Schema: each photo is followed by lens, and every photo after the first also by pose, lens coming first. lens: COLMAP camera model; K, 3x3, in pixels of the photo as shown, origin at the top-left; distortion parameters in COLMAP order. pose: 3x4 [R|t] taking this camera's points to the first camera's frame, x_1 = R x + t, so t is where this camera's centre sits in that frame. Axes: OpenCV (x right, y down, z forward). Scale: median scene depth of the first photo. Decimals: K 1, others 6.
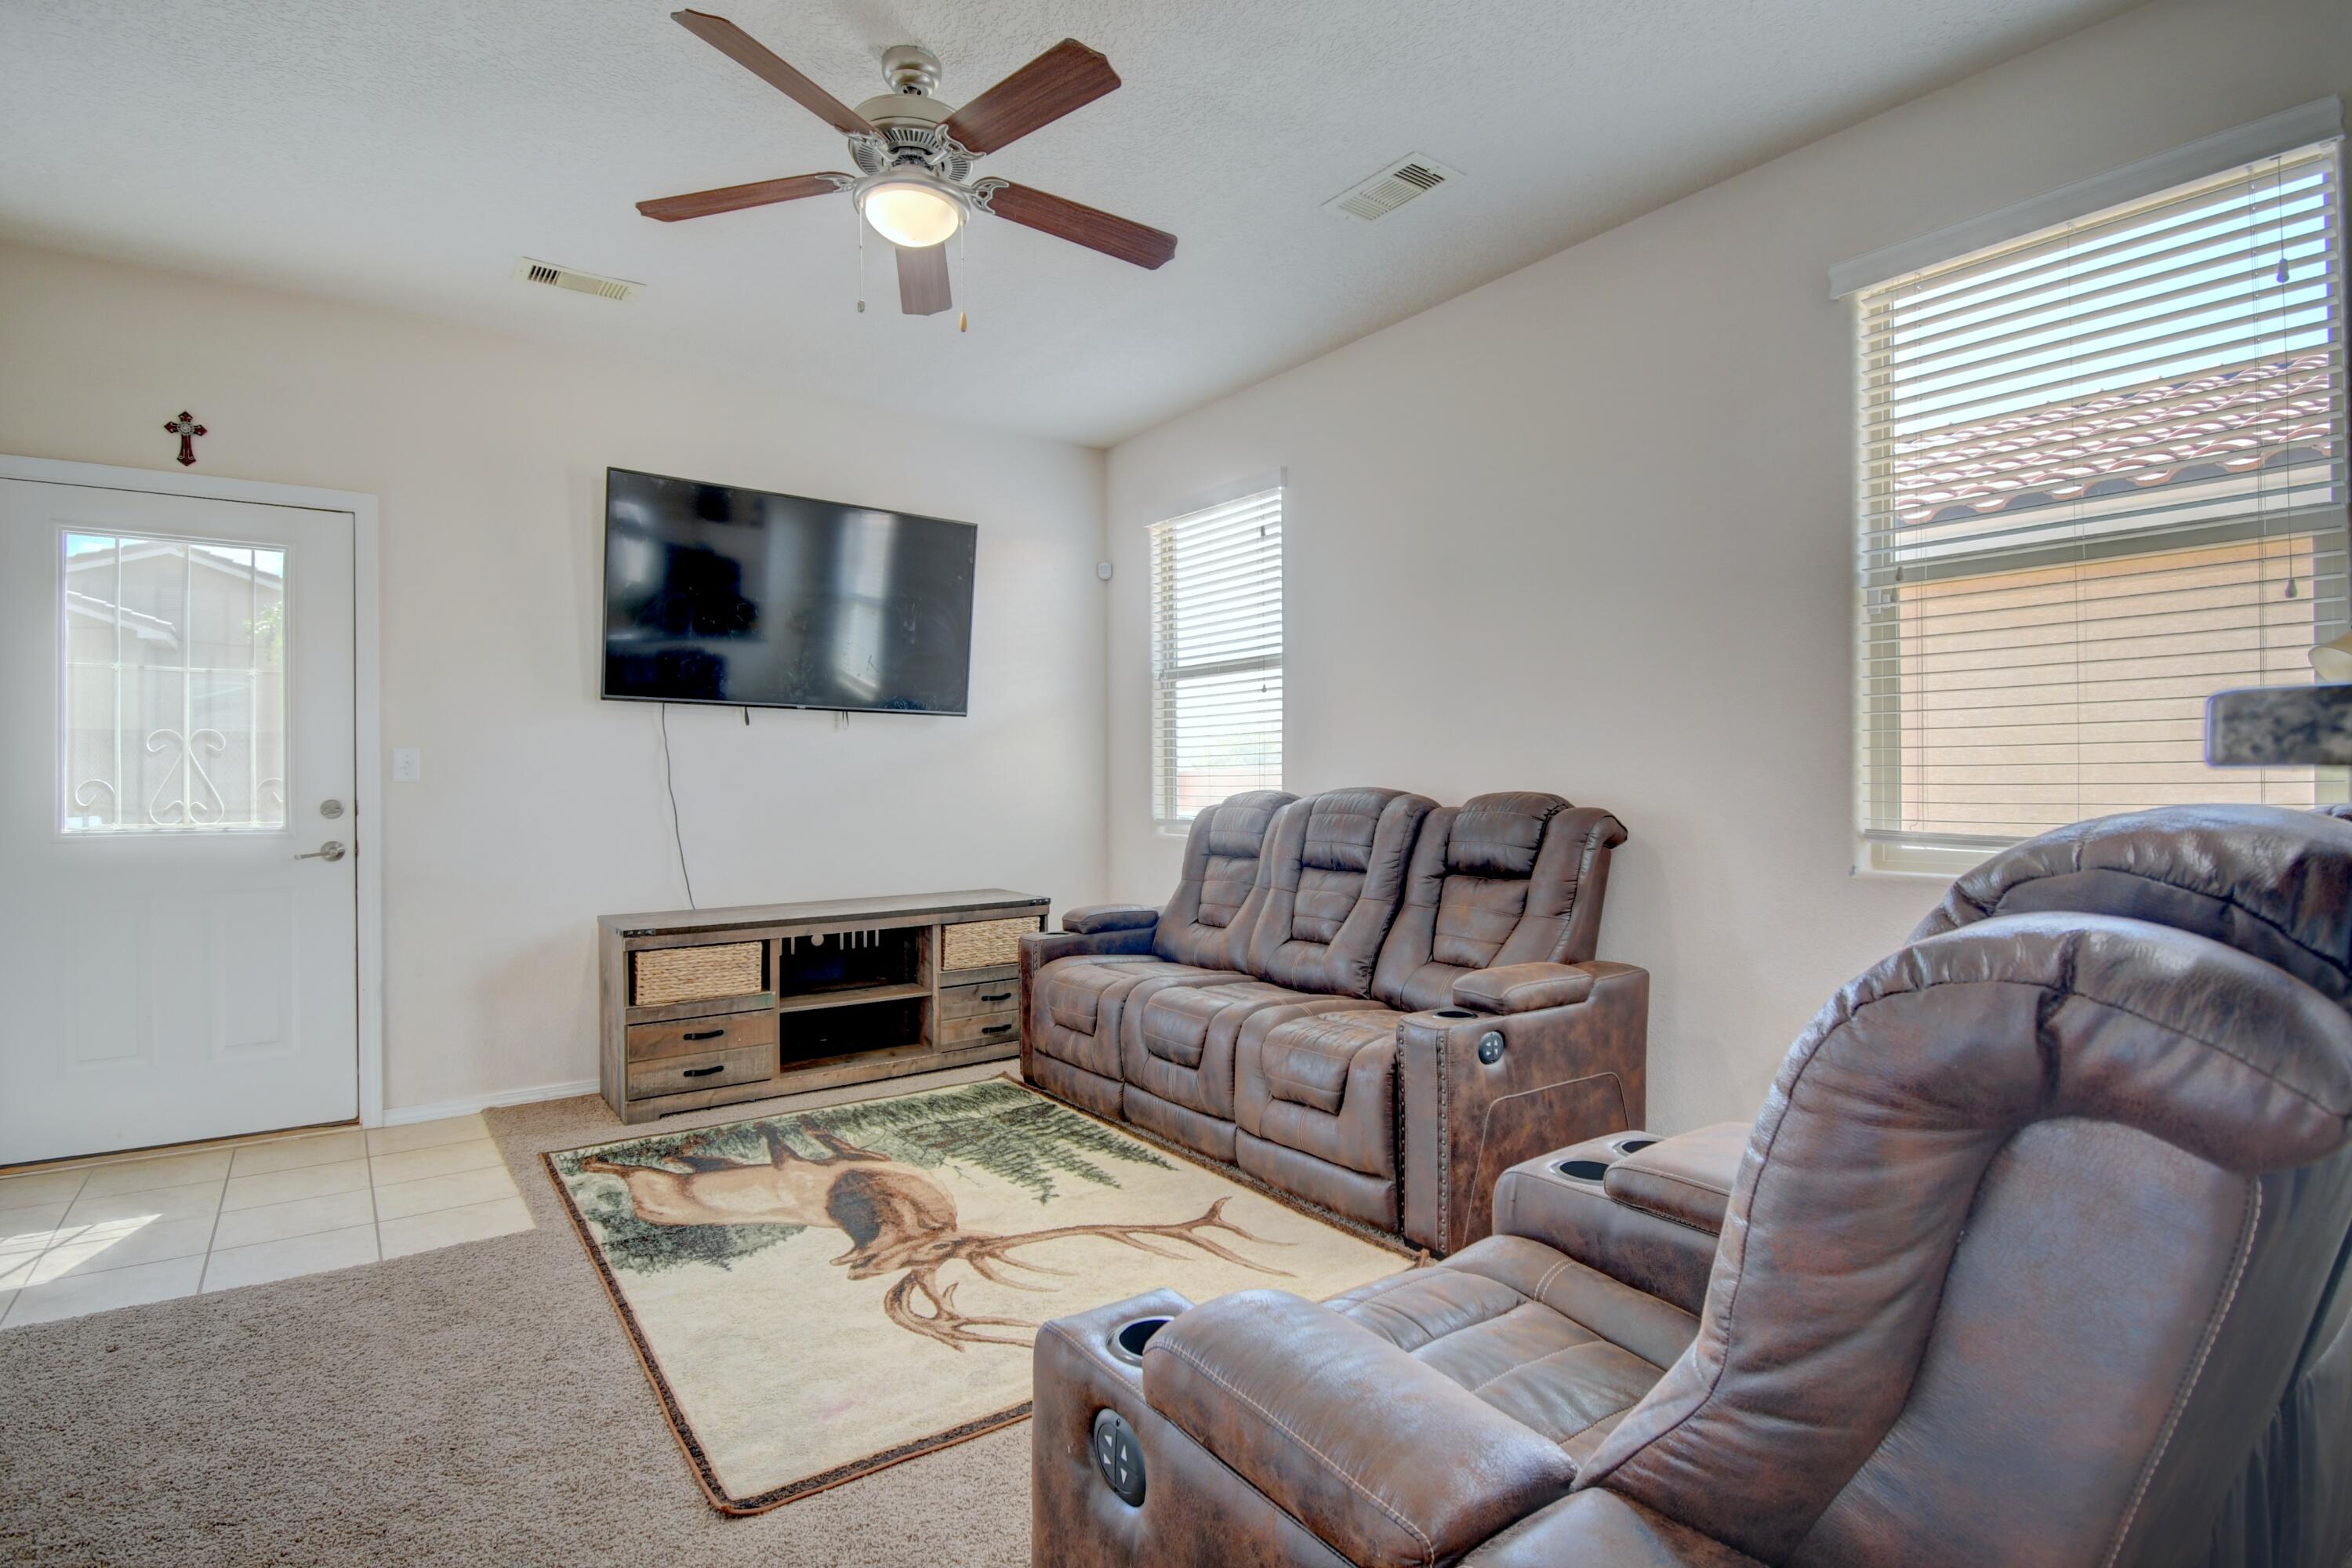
lens RADIAL K [[1154.1, 0, 1176.0], [0, 1154.1, 784.0], [0, 0, 1]] dist [0.024729, -0.030474]
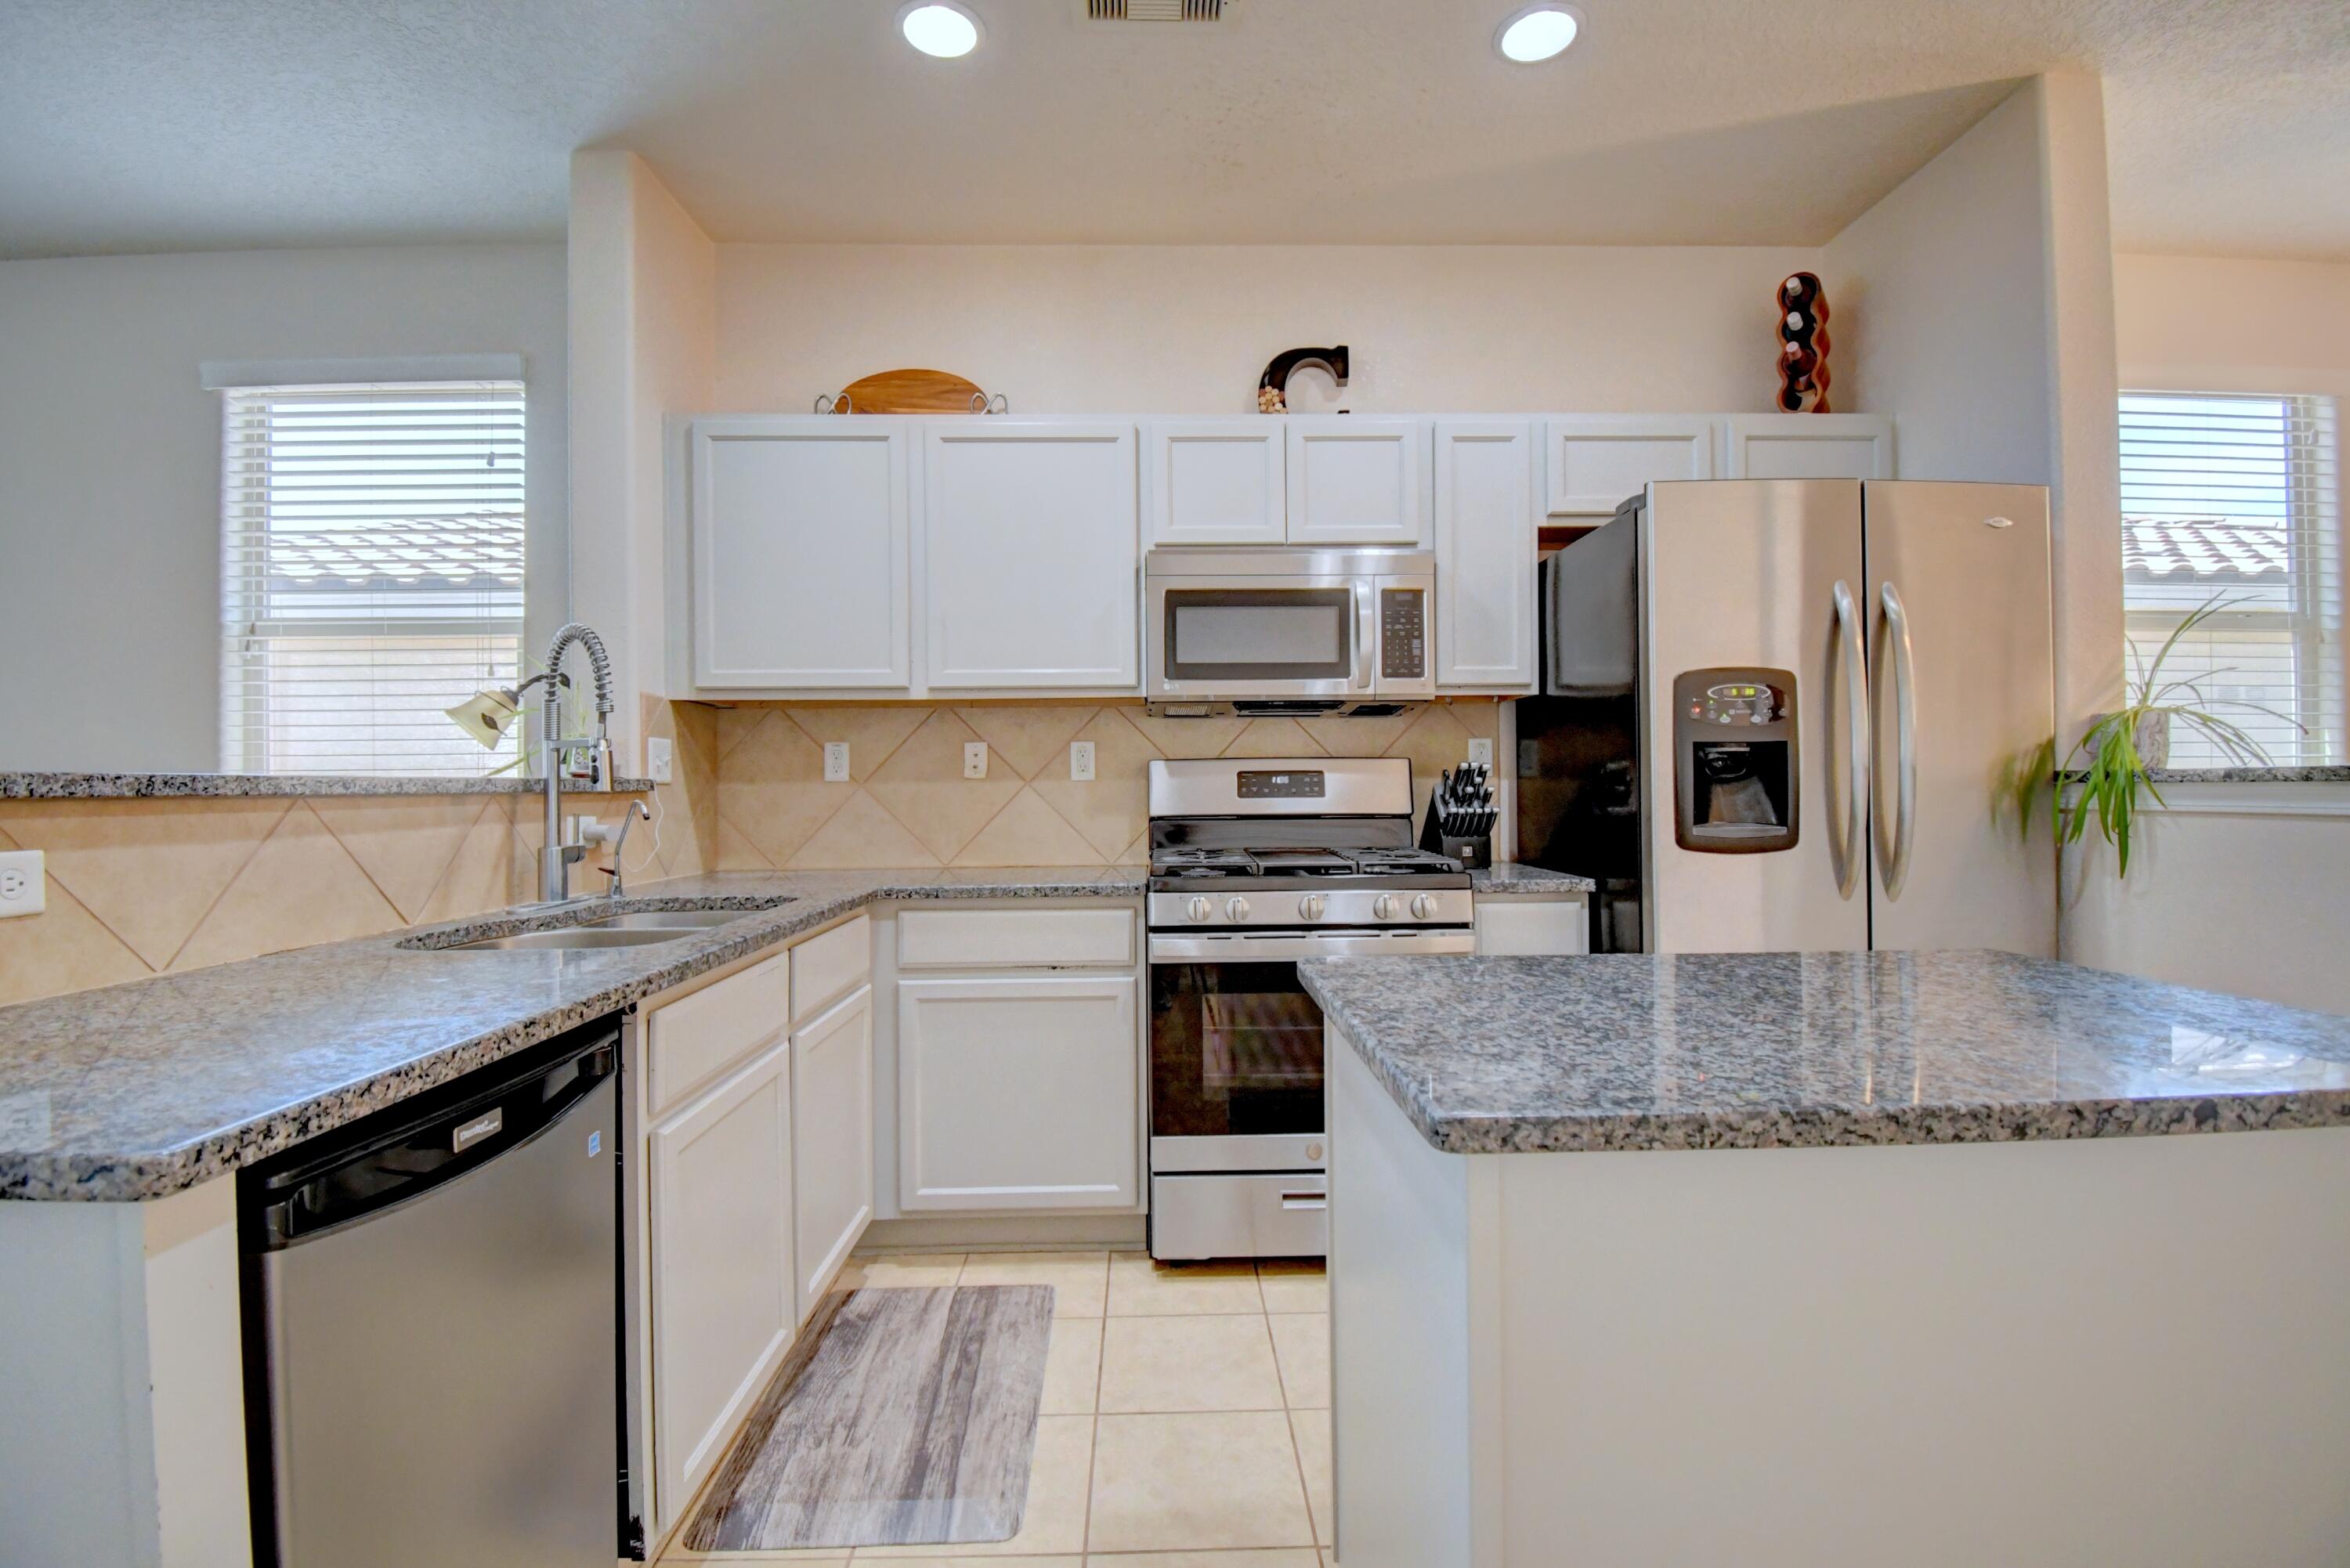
lens RADIAL K [[1041.4, 0, 1175.0], [0, 1041.4, 784.0], [0, 0, 1]] dist [0.020265, -0.025492]
pose [[0.578301, 0.003660, 0.815815, 0.212064], [0.006835, 0.999933, -0.009331, -0.000386], [-0.815795, 0.010972, 0.578238, -0.310072]]
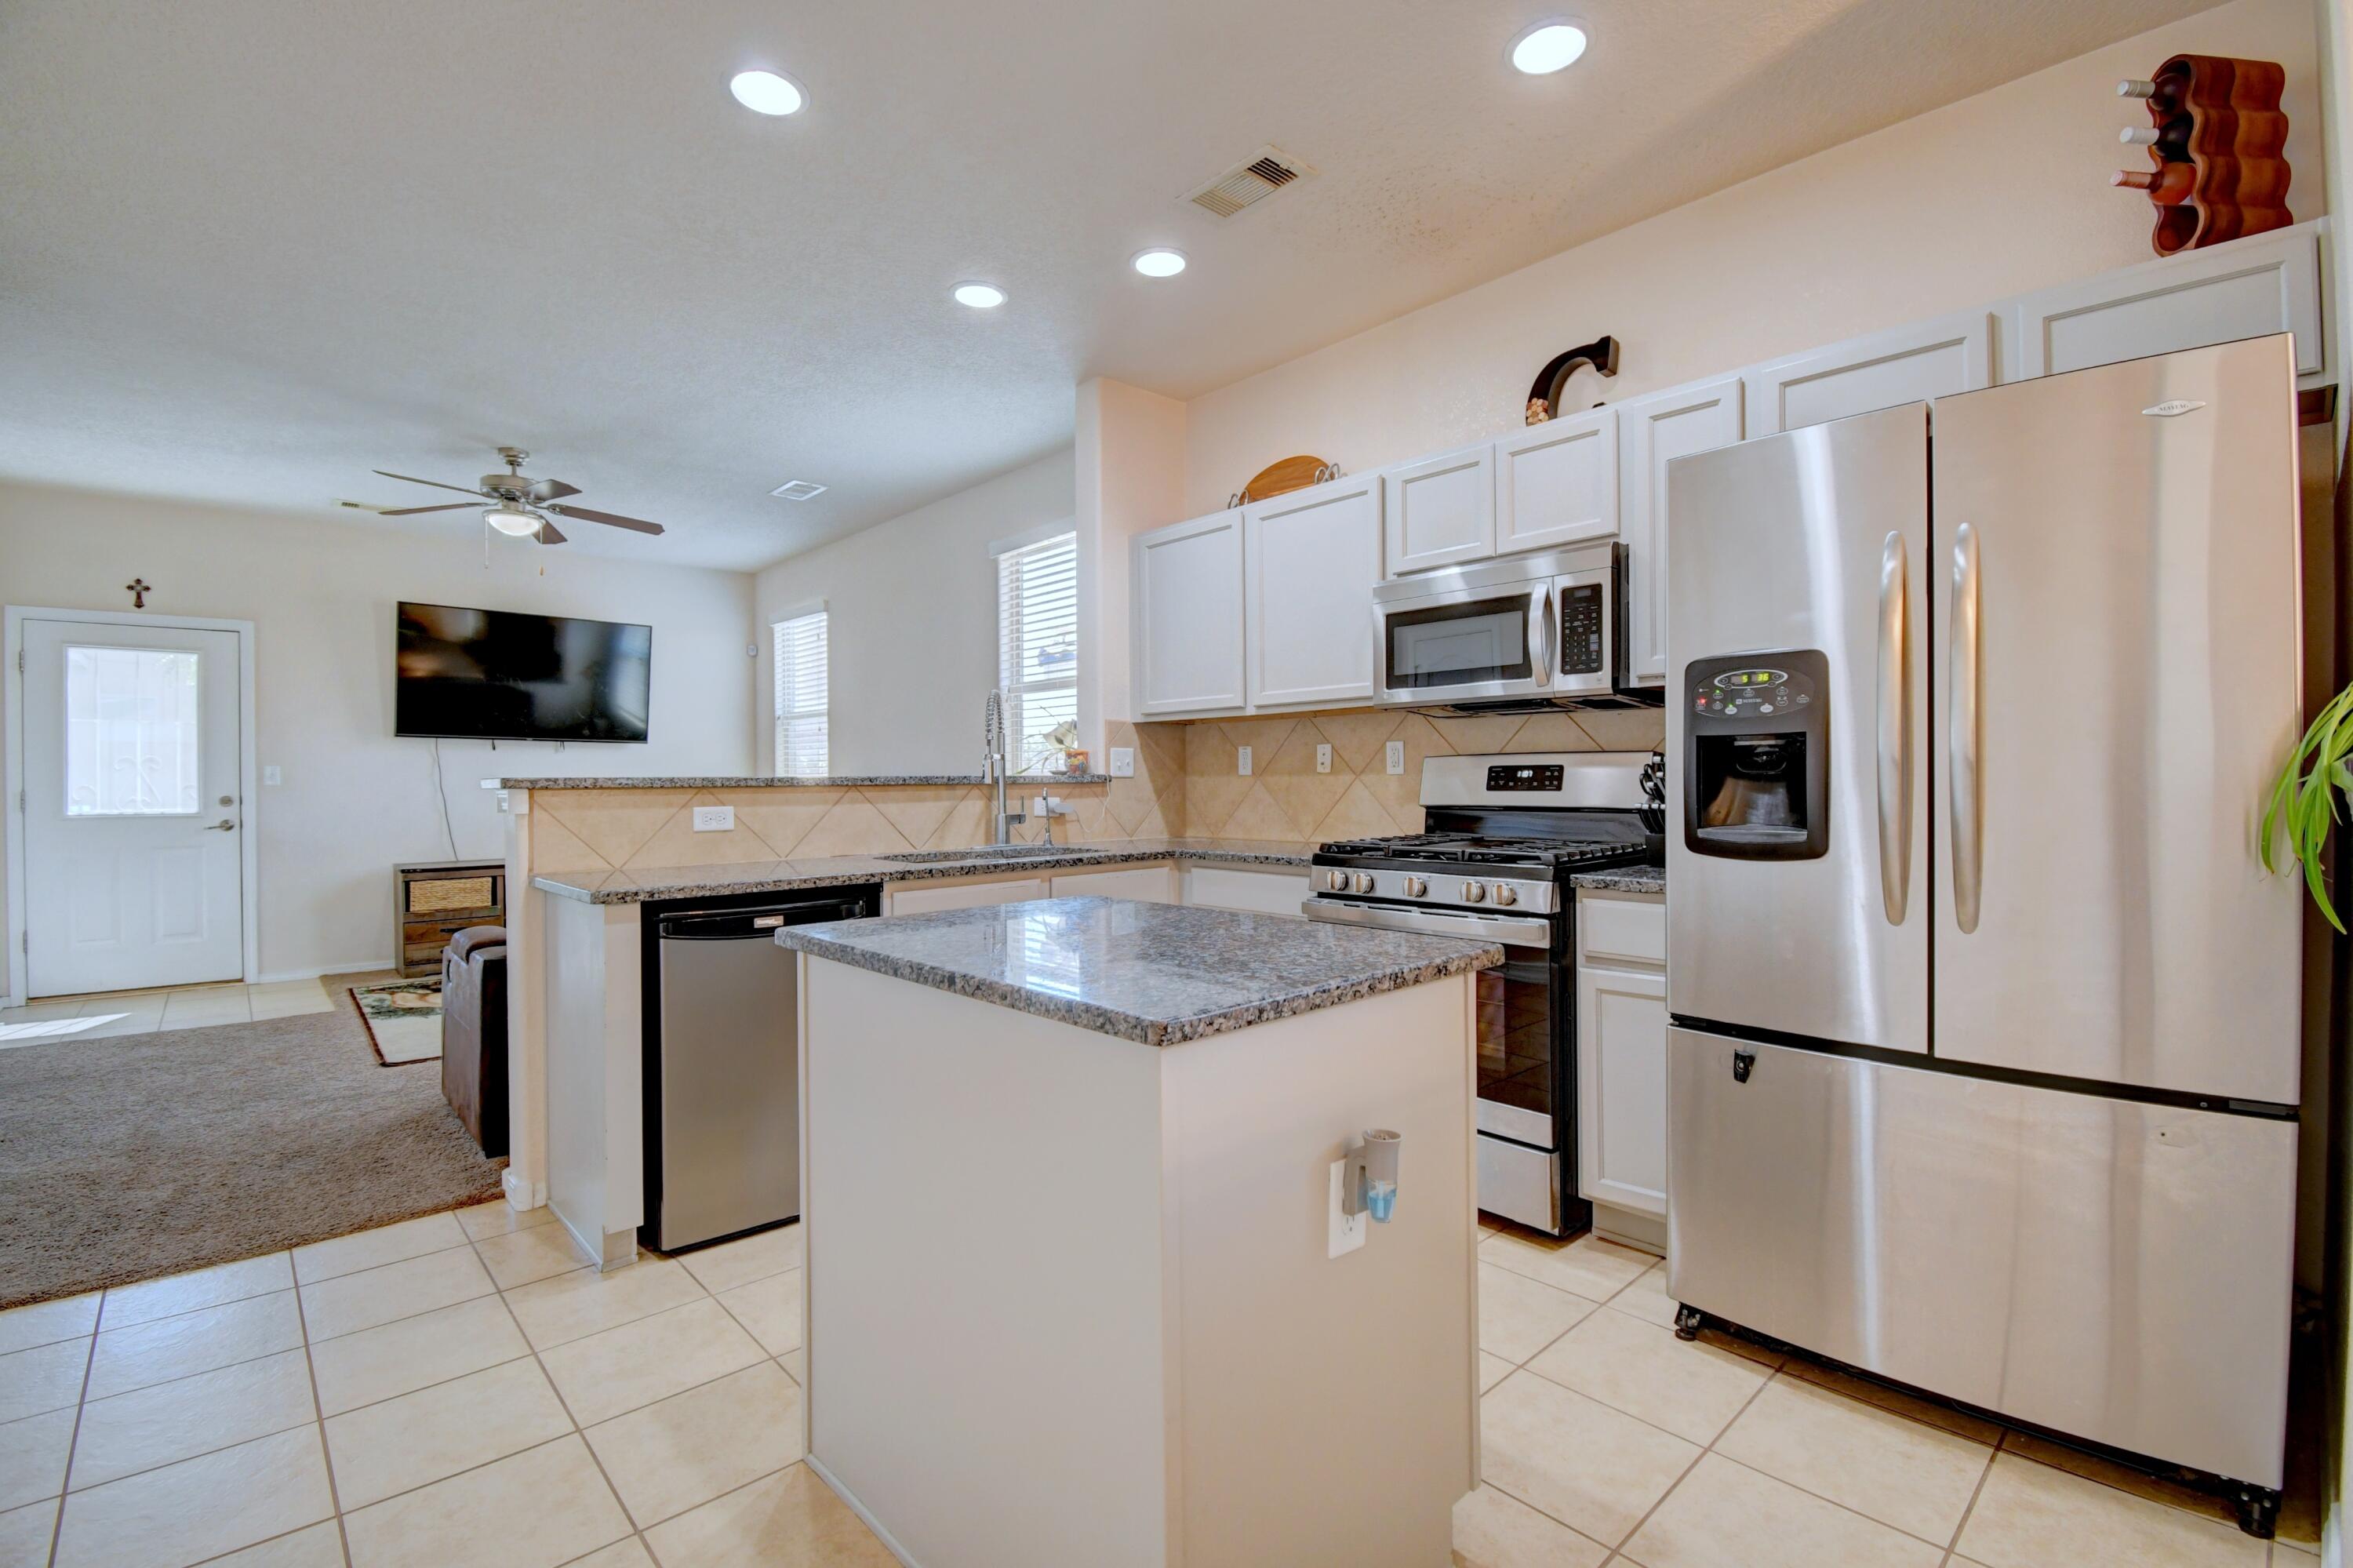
lens RADIAL K [[1042.9, 0, 1176.5], [0, 1042.9, 784.0], [0, 0, 1]] dist [0.020265, -0.025492]
pose [[0.994359, -0.001937, 0.106053, 0.562508], [0.001817, 0.999998, 0.001229, -0.004165], [-0.106055, -0.001029, 0.994360, -0.757870]]
